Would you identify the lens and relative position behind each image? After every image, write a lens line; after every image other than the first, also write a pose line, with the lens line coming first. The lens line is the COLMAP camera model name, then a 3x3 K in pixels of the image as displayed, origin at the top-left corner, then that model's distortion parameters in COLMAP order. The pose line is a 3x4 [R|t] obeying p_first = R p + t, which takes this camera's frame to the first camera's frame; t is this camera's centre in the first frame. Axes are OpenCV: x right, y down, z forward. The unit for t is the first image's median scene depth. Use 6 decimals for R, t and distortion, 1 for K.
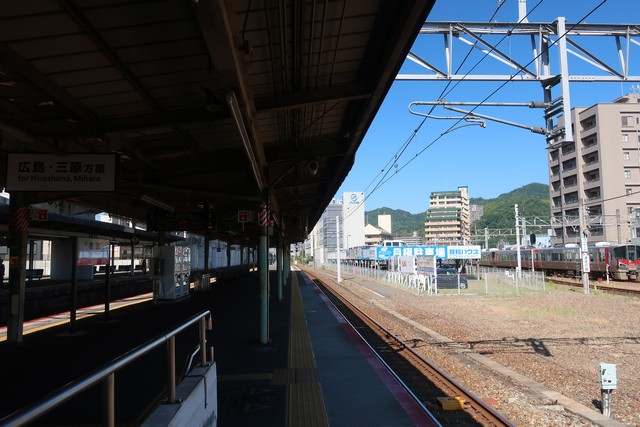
lens RADIAL K [[504.4, 0, 320.4], [0, 504.4, 213.9], [0, 0, 1]] dist [-0.002727, 0.002551]
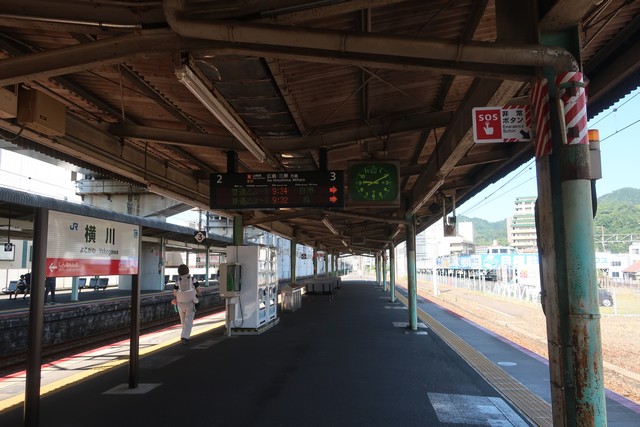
lens RADIAL K [[504.4, 0, 320.4], [0, 504.4, 213.9], [0, 0, 1]] dist [-0.002727, 0.002551]
pose [[0.989893, -0.010936, -0.141395, -0.057938], [0.008265, 0.999776, -0.019463, 0.017920], [0.141576, 0.018098, 0.989762, 0.182738]]
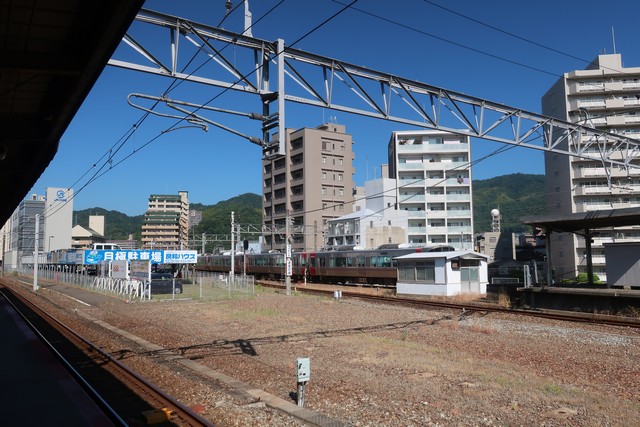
lens RADIAL K [[504.4, 0, 320.4], [0, 504.4, 213.9], [0, 0, 1]] dist [-0.002727, 0.002551]
pose [[0.854976, 0.051946, 0.516060, 0.004036], [-0.047204, 0.998636, -0.022318, 0.000979], [-0.516515, -0.005279, 0.856262, 0.010046]]
